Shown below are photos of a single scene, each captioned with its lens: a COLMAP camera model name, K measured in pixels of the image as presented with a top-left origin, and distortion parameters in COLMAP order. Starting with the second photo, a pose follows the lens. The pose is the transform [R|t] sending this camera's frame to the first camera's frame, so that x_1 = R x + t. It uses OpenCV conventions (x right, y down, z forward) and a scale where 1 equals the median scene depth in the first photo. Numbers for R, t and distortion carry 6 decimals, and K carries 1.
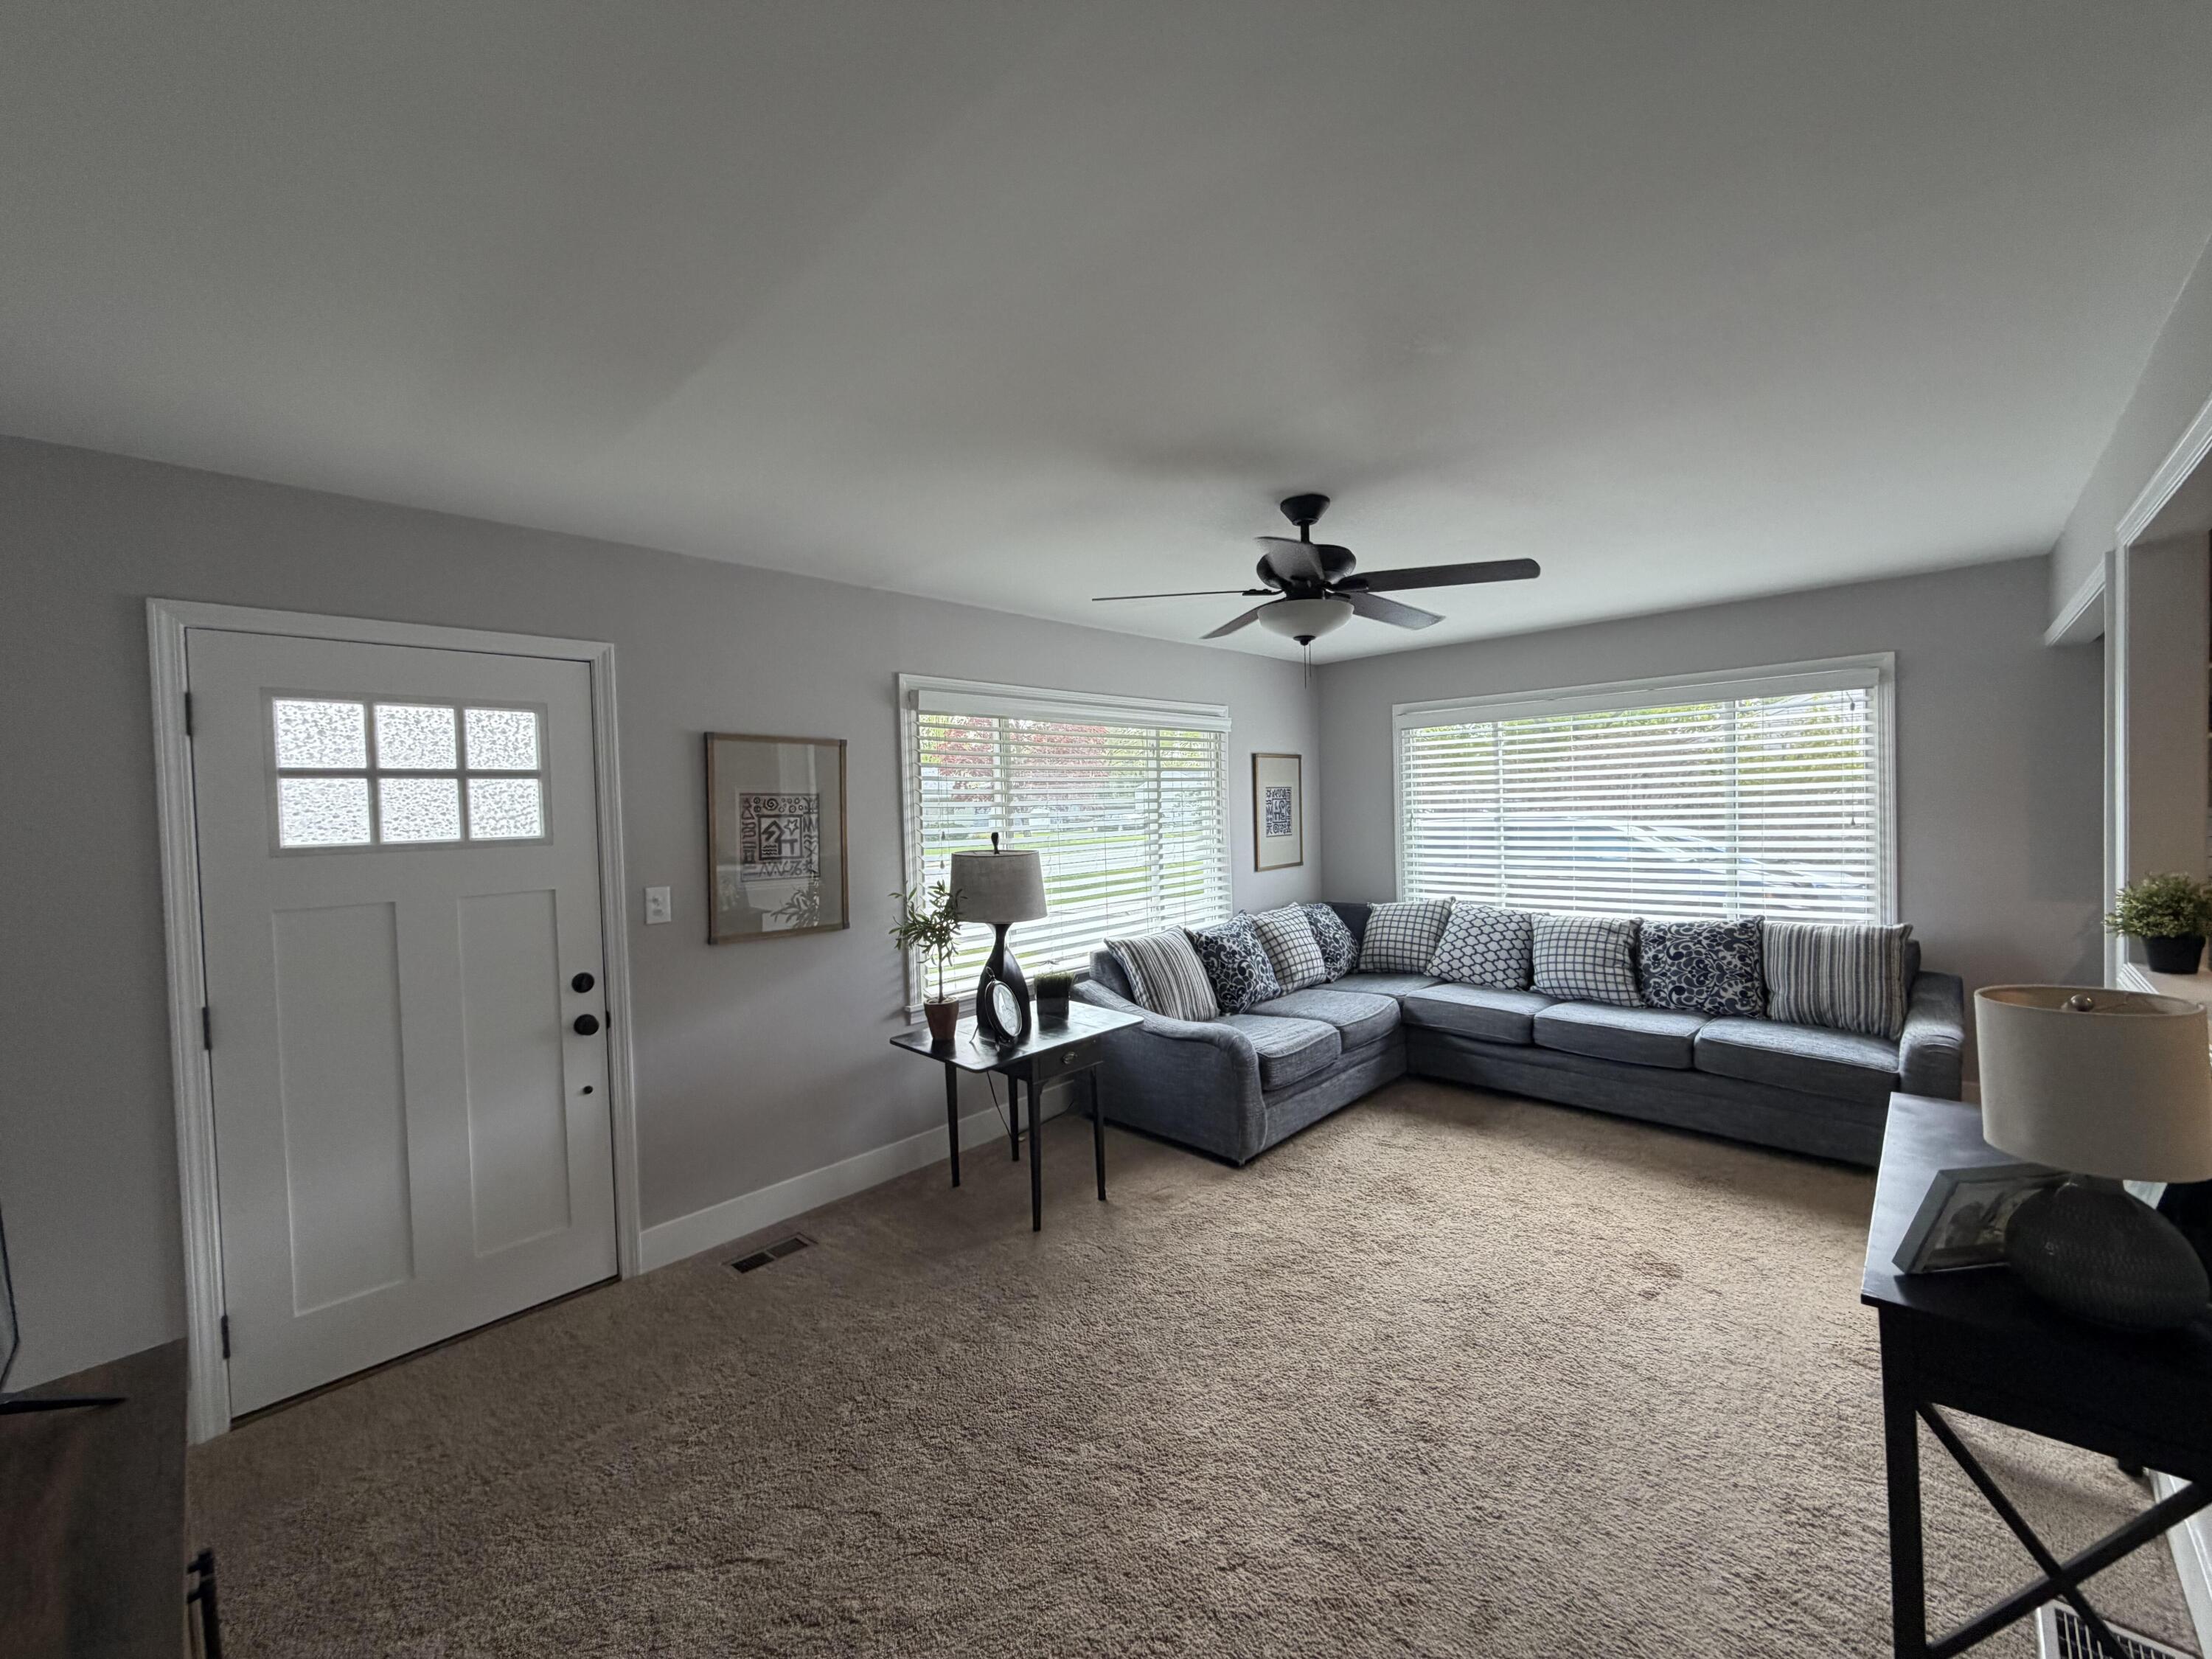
lens RADIAL K [[882.0, 0, 1104.3], [0, 882.0, 823.7], [0, 0, 1]] dist [0.001307, 0.000041]
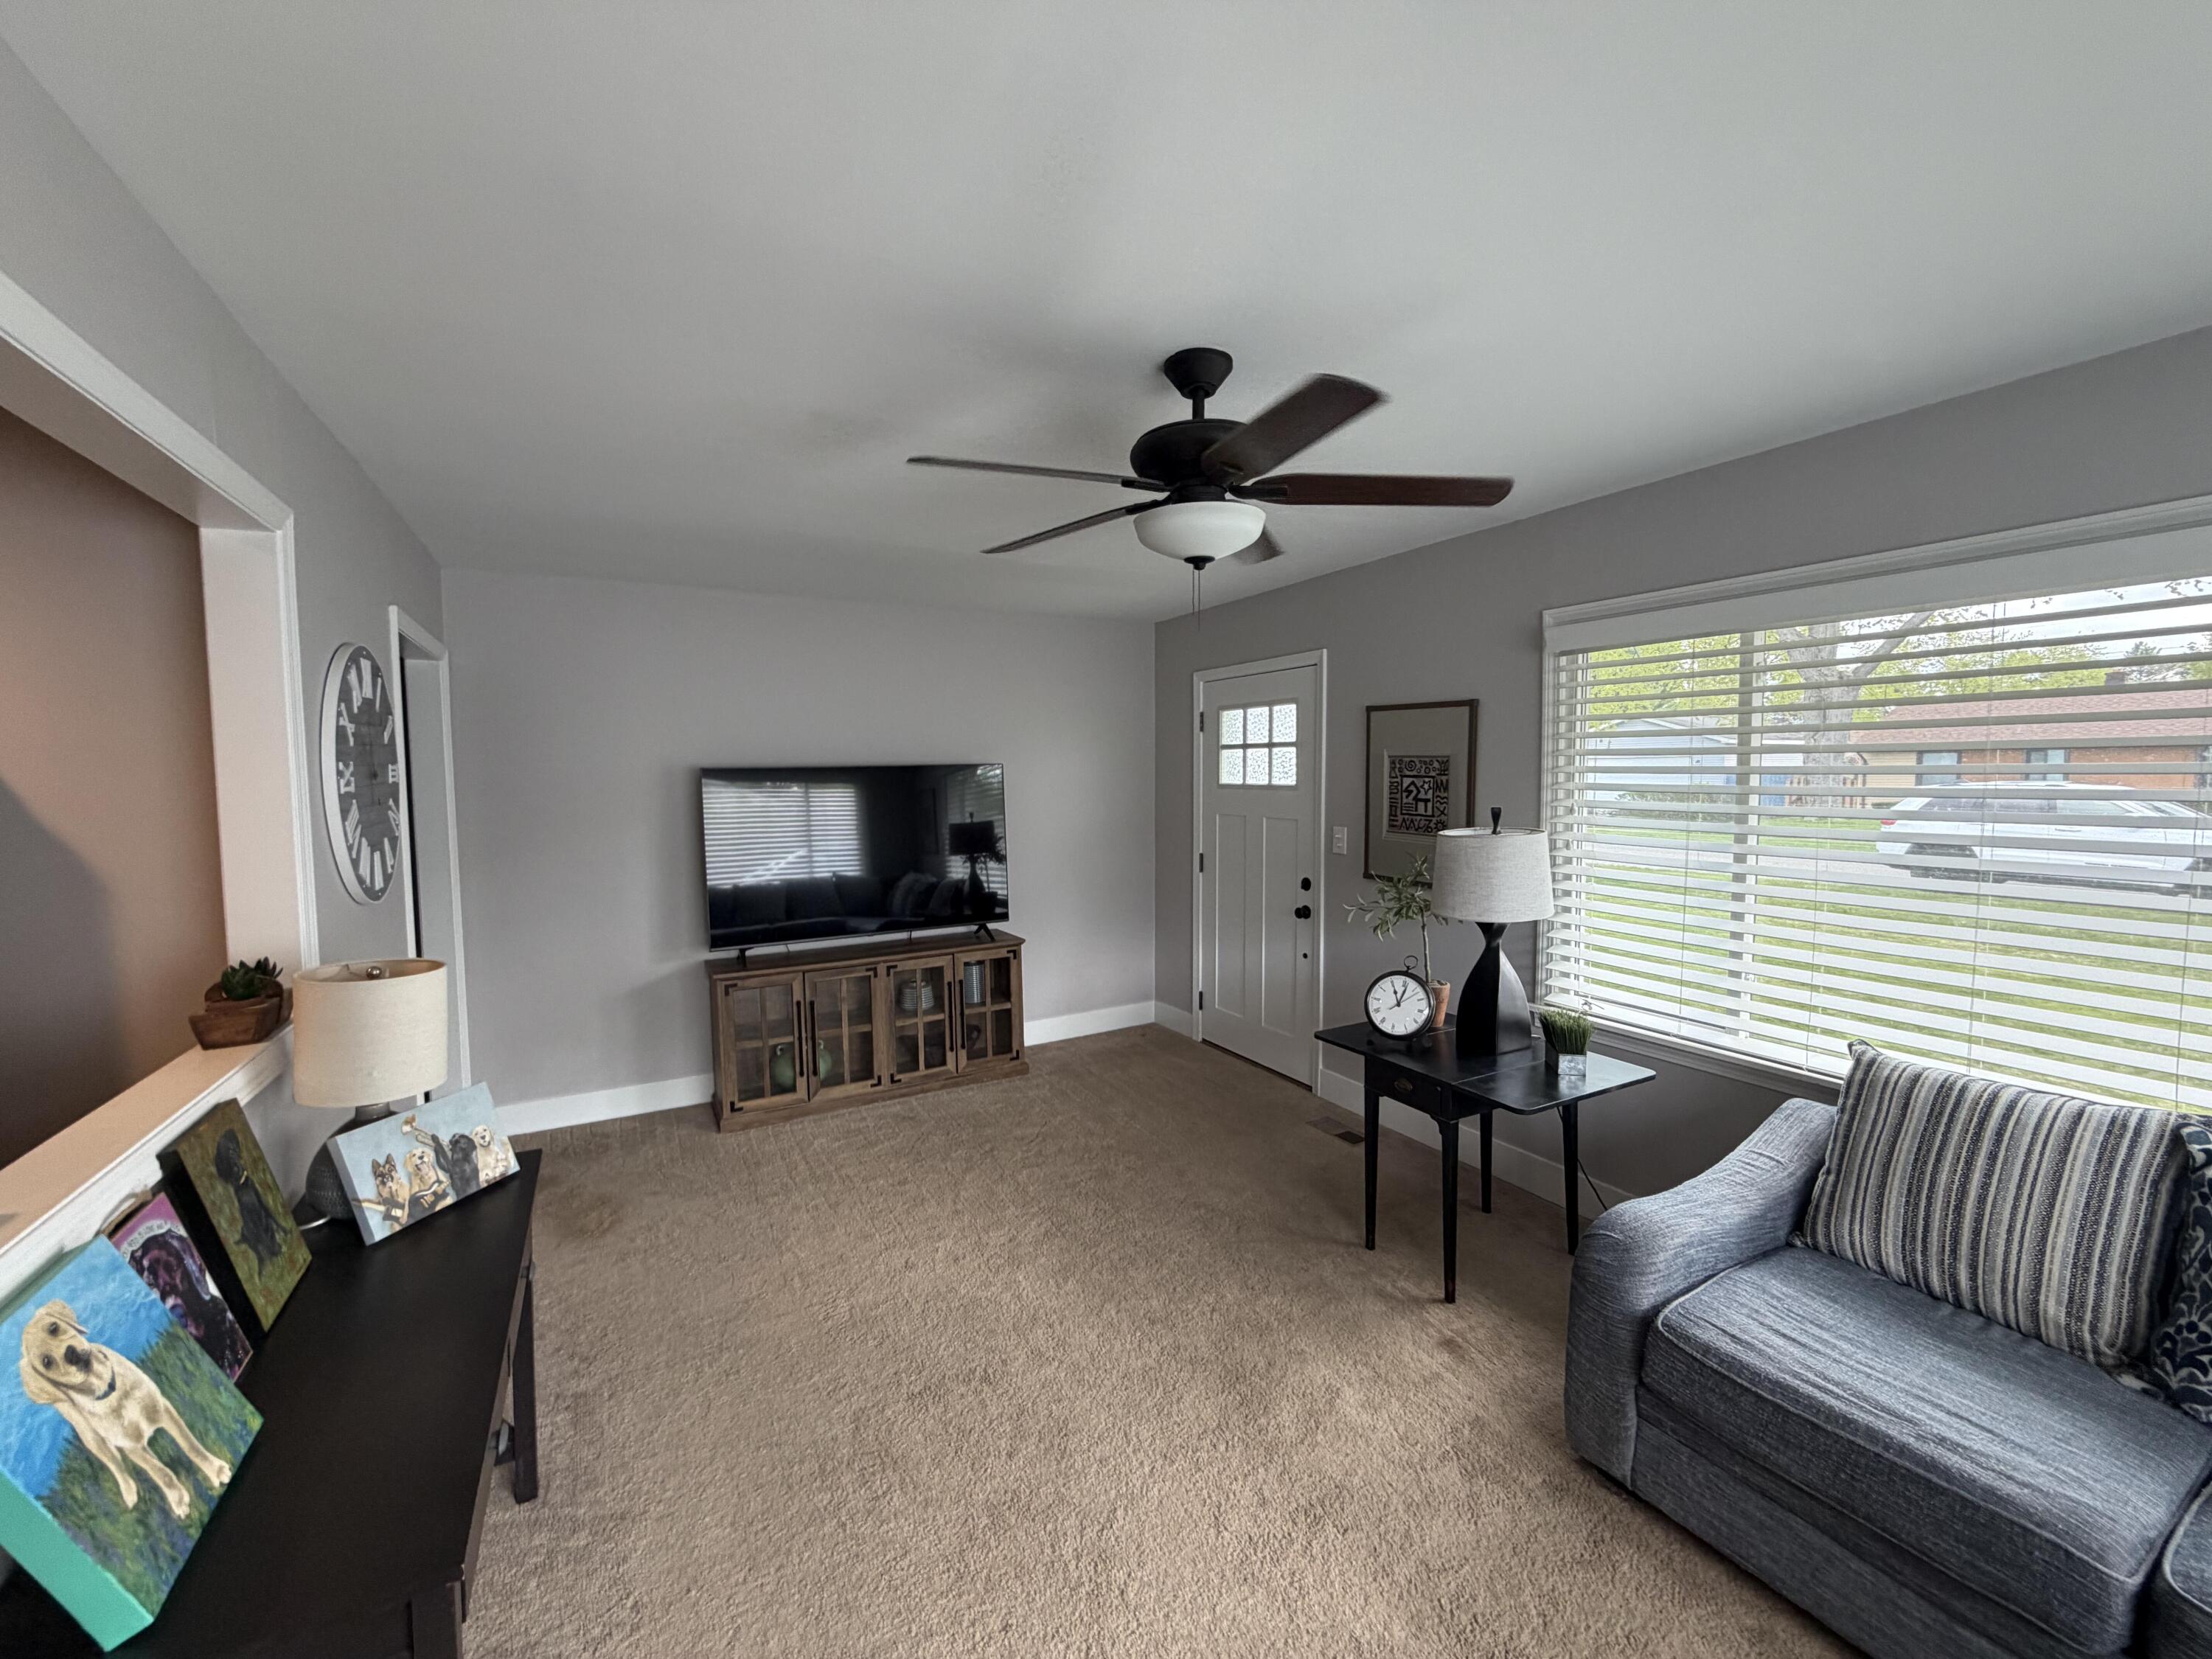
lens RADIAL K [[882.0, 0, 1105.7], [0, 882.0, 833.0], [0, 0, 1]] dist [0.001307, 0.000041]
pose [[-0.290475, 0.095152, -0.952140, 0.917657], [-0.010281, 0.994676, 0.102539, -0.054803], [0.956827, 0.039574, -0.287950, 1.100556]]
